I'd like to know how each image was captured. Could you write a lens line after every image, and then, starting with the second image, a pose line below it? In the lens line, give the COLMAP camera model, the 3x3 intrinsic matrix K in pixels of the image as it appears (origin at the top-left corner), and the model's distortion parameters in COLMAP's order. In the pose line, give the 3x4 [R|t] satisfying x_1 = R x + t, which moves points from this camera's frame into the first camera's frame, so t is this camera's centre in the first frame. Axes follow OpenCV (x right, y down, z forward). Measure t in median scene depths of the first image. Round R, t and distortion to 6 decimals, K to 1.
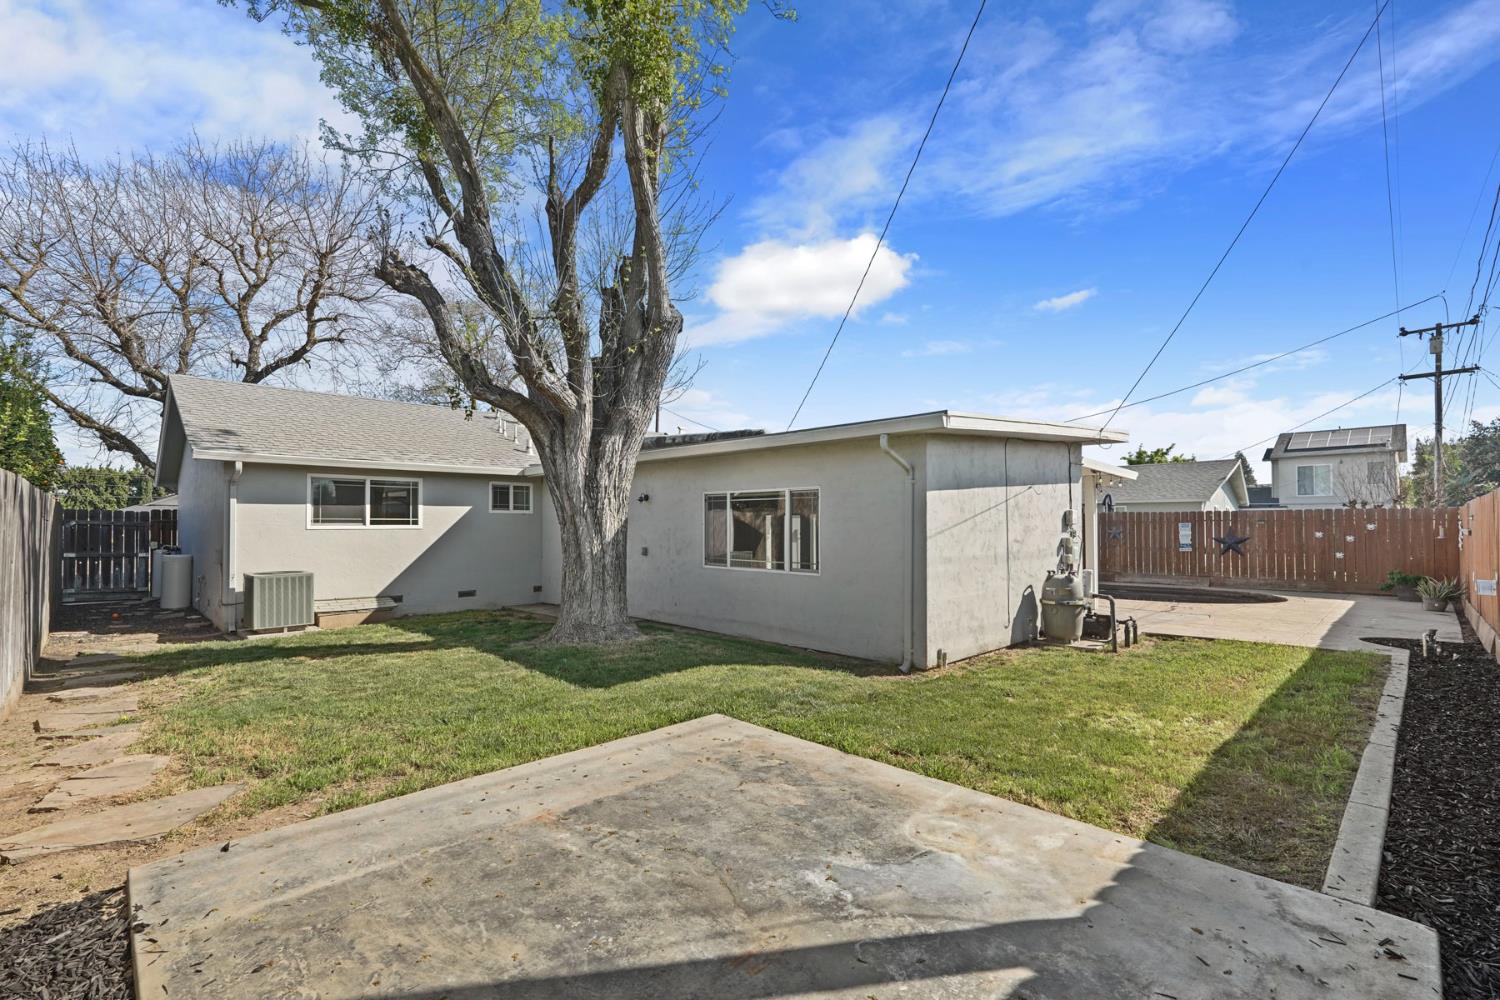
lens RADIAL K [[674.3, 0, 751.7], [0, 674.3, 501.7], [0, 0, 1]] dist [-0.001618, -0.000408]
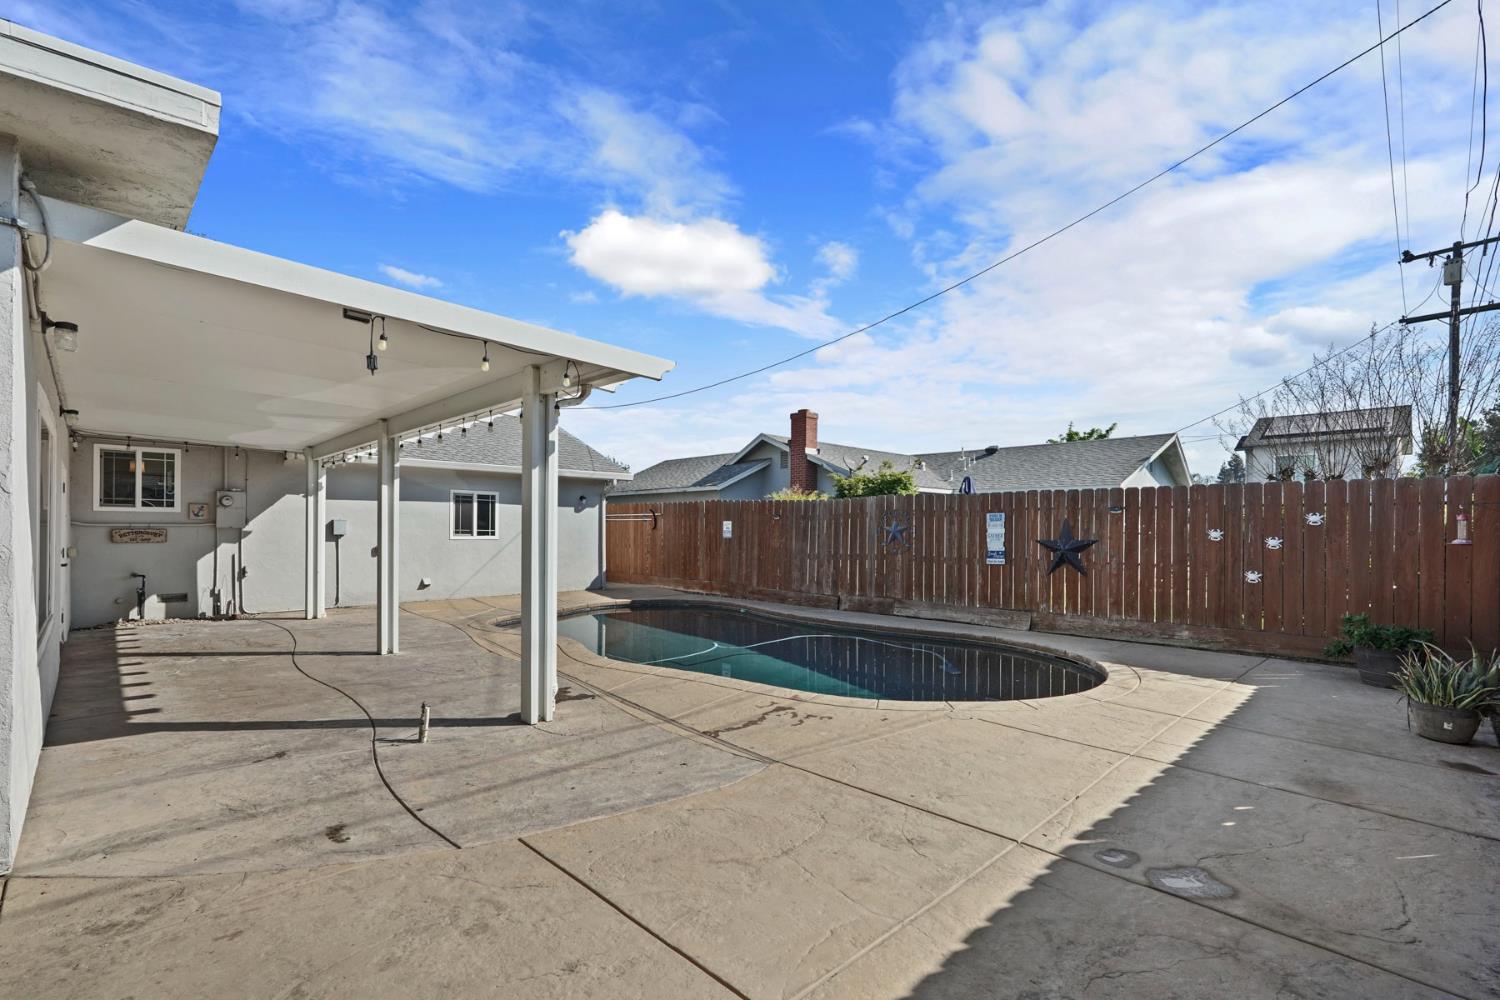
lens RADIAL K [[679.2, 0, 762.1], [0, 679.2, 516.0], [0, 0, 1]] dist [0.000942, 0.000422]
pose [[0.999947, 0.007917, 0.006589, 0.439371], [-0.008026, 0.999828, 0.016737, 0.025331], [-0.006455, -0.016789, 0.999838, 0.434871]]
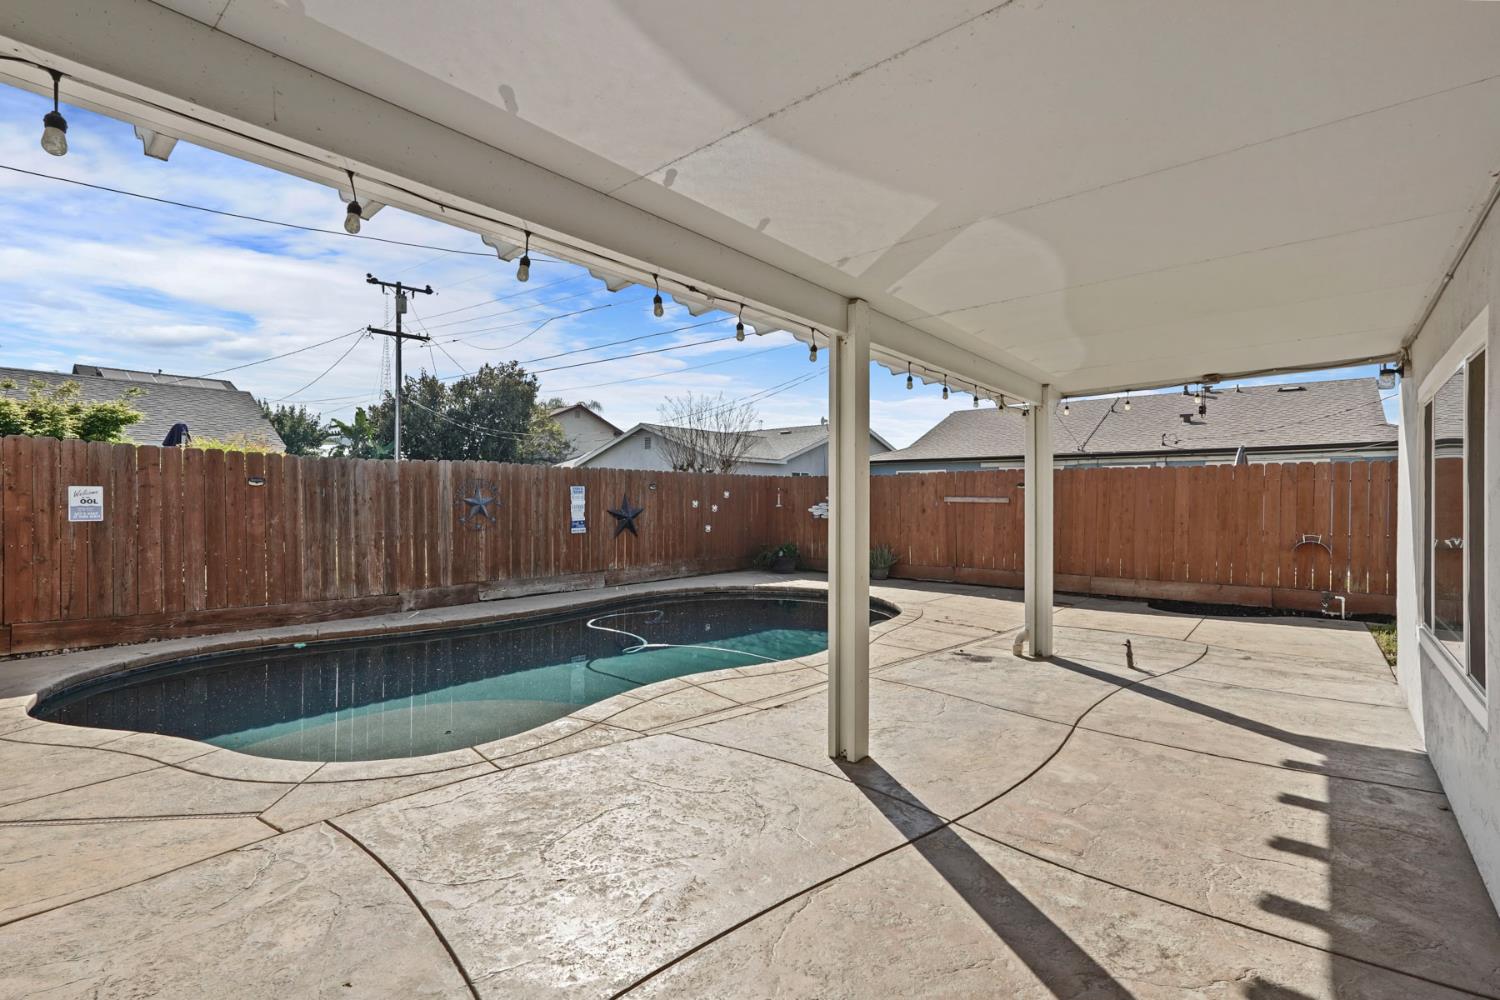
lens RADIAL K [[684.1, 0, 753.4], [0, 684.1, 495.5], [0, 0, 1]] dist [-0.010203, 0.000658]
pose [[-0.095327, 0.003859, 0.995439, 0.016236], [-0.042135, 0.999081, -0.007908, 0.037200], [-0.994554, -0.042696, -0.095077, 0.885926]]
